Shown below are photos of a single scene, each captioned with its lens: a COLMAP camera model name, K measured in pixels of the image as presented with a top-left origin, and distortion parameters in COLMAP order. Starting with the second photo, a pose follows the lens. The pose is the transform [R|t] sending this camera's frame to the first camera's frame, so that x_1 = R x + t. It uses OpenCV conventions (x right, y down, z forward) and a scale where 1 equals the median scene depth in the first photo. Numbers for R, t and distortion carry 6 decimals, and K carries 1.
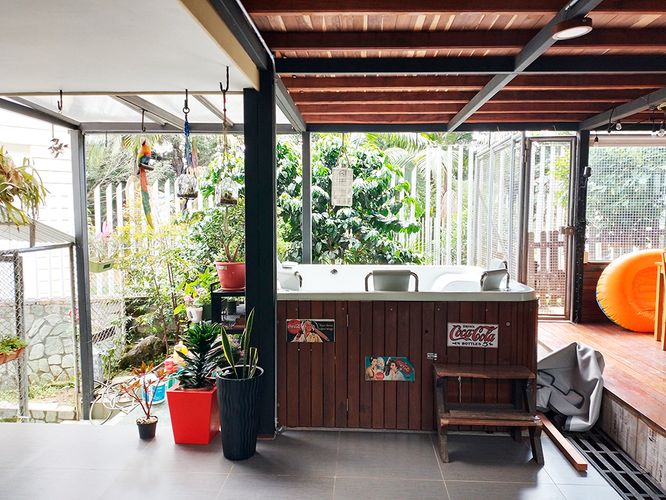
lens RADIAL K [[482.7, 0, 333.0], [0, 482.7, 250.0], [0, 0, 1]] dist [-0.001423, -0.006095]
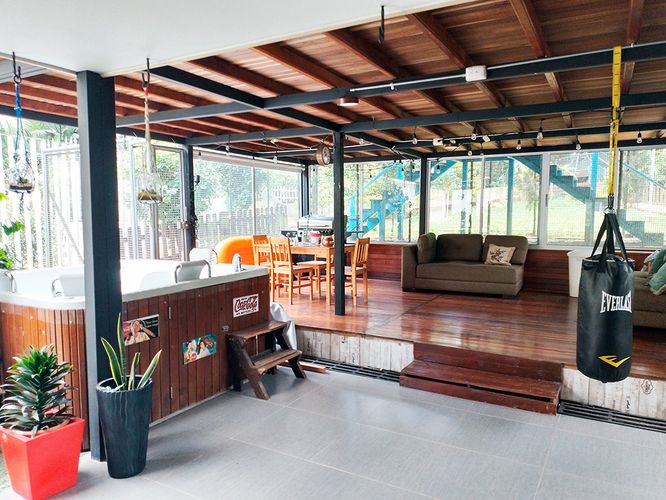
lens RADIAL K [[482.7, 0, 333.0], [0, 482.7, 250.0], [0, 0, 1]] dist [-0.001423, -0.006095]
pose [[0.450371, -0.072218, 0.889916, -0.733965], [0.074227, 0.996301, 0.043287, -0.009372], [-0.889751, 0.046561, 0.454066, 0.196026]]
